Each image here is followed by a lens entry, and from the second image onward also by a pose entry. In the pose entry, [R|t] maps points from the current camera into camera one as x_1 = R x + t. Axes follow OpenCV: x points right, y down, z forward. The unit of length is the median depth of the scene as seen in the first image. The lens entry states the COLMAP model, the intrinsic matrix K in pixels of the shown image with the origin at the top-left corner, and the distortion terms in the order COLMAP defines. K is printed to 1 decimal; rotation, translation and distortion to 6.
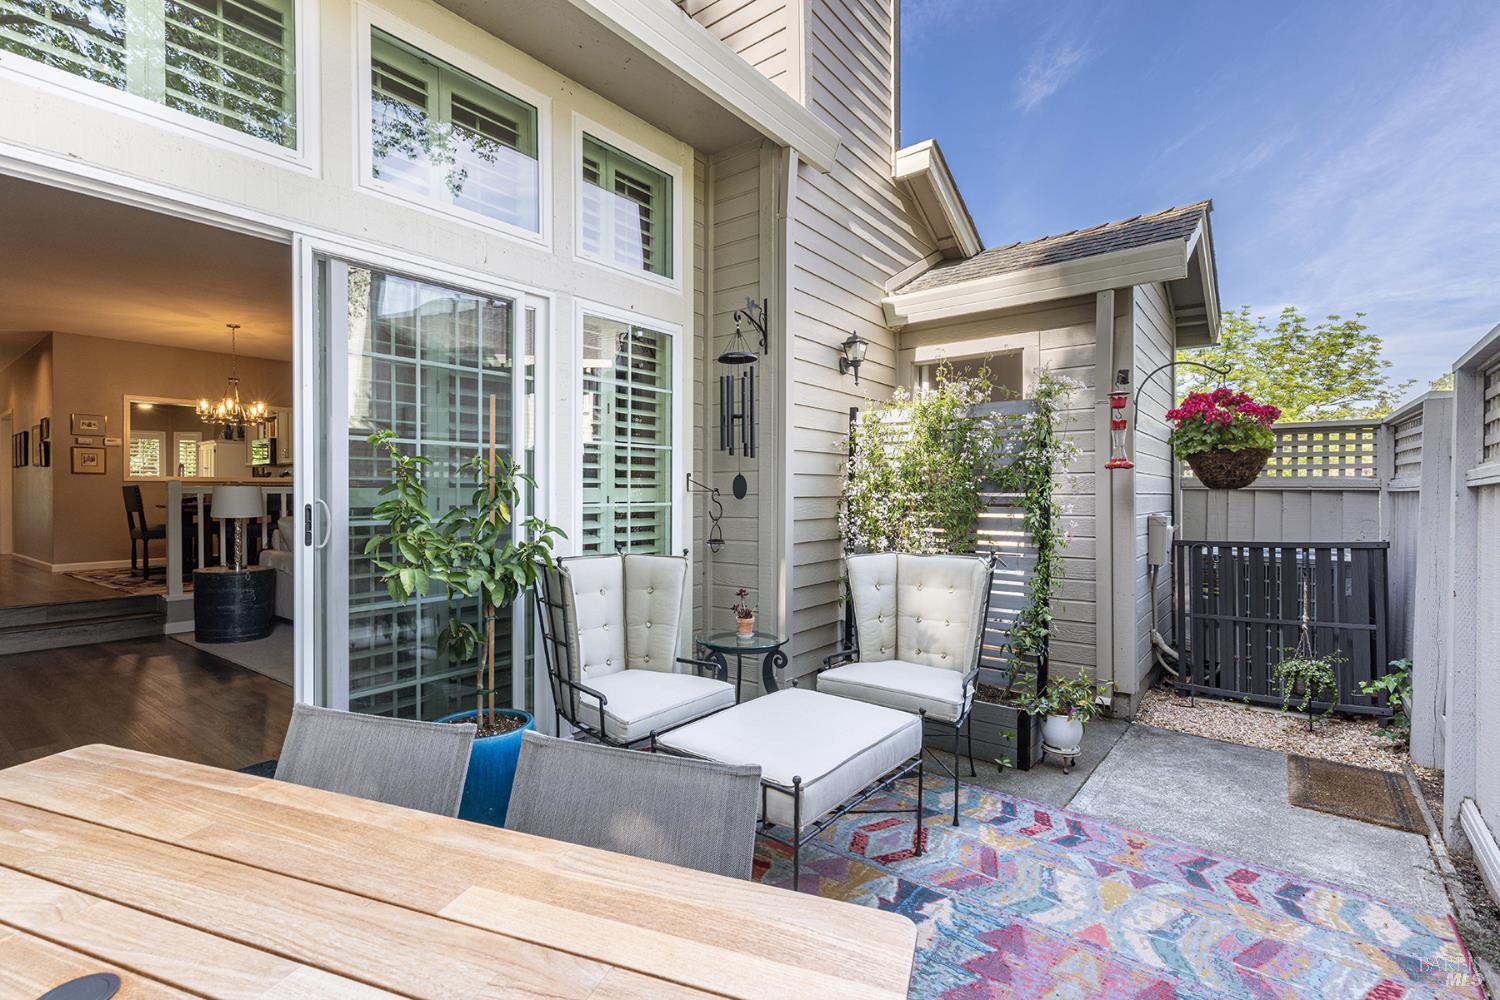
lens RADIAL K [[676.6, 0, 743.9], [0, 676.6, 504.1], [0, 0, 1]] dist [0.011207, -0.001762]
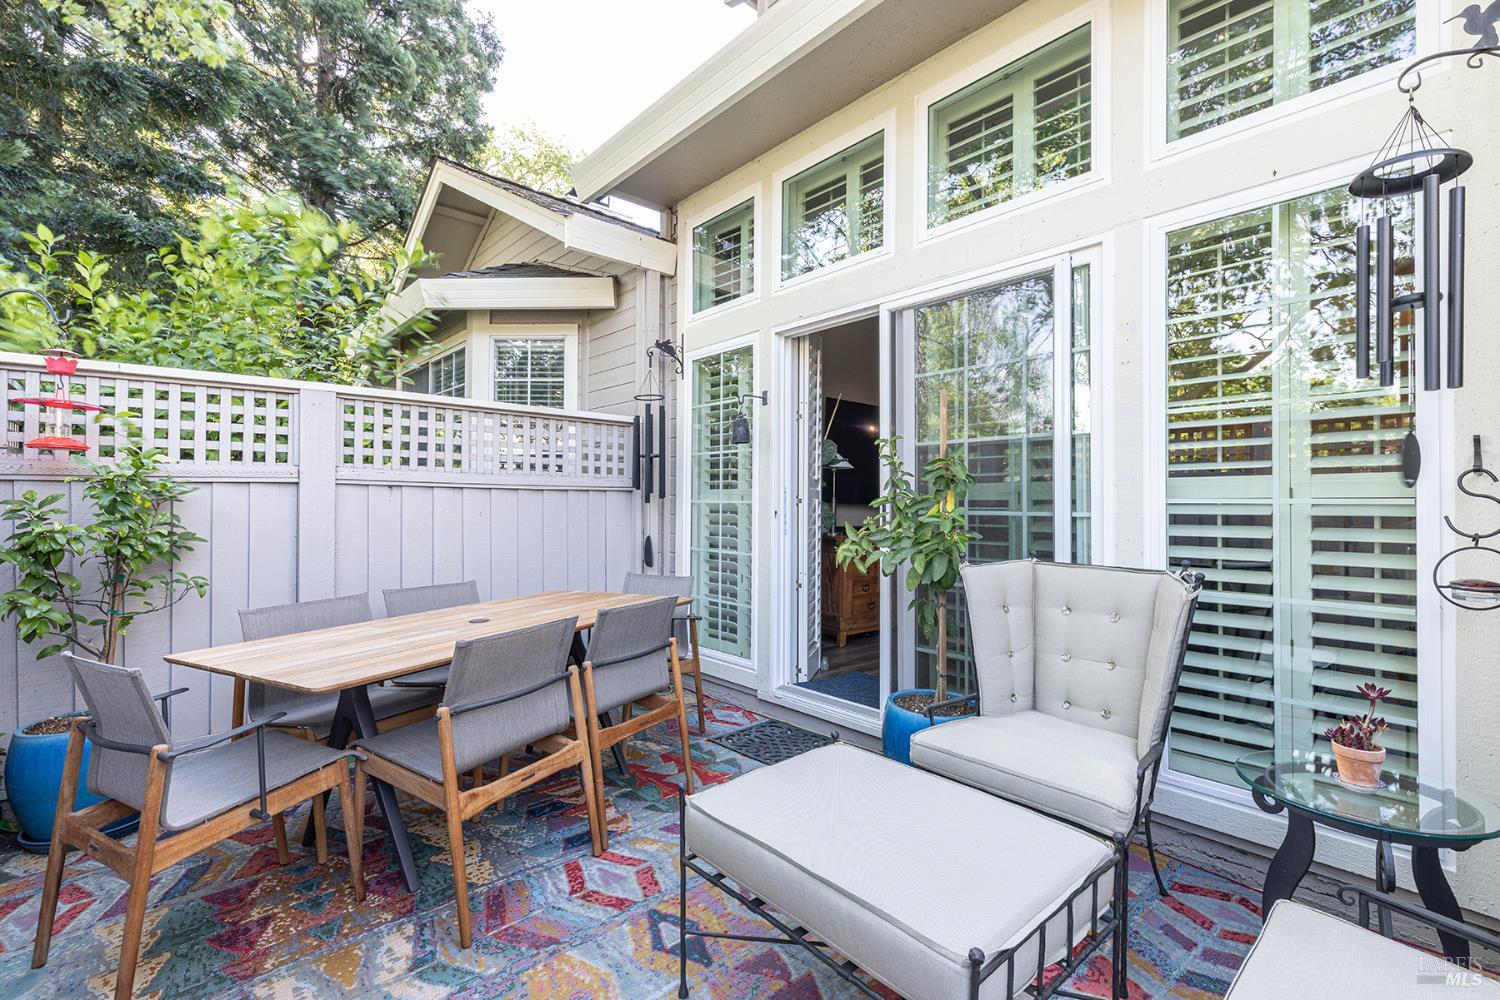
lens RADIAL K [[676.6, 0, 742.9], [0, 676.6, 488.7], [0, 0, 1]] dist [0.011207, -0.001762]
pose [[-0.185883, 0.006415, -0.982551, 0.763454], [-0.002032, 0.999974, 0.006913, -0.022806], [0.982570, 0.003282, -0.185865, 0.949361]]
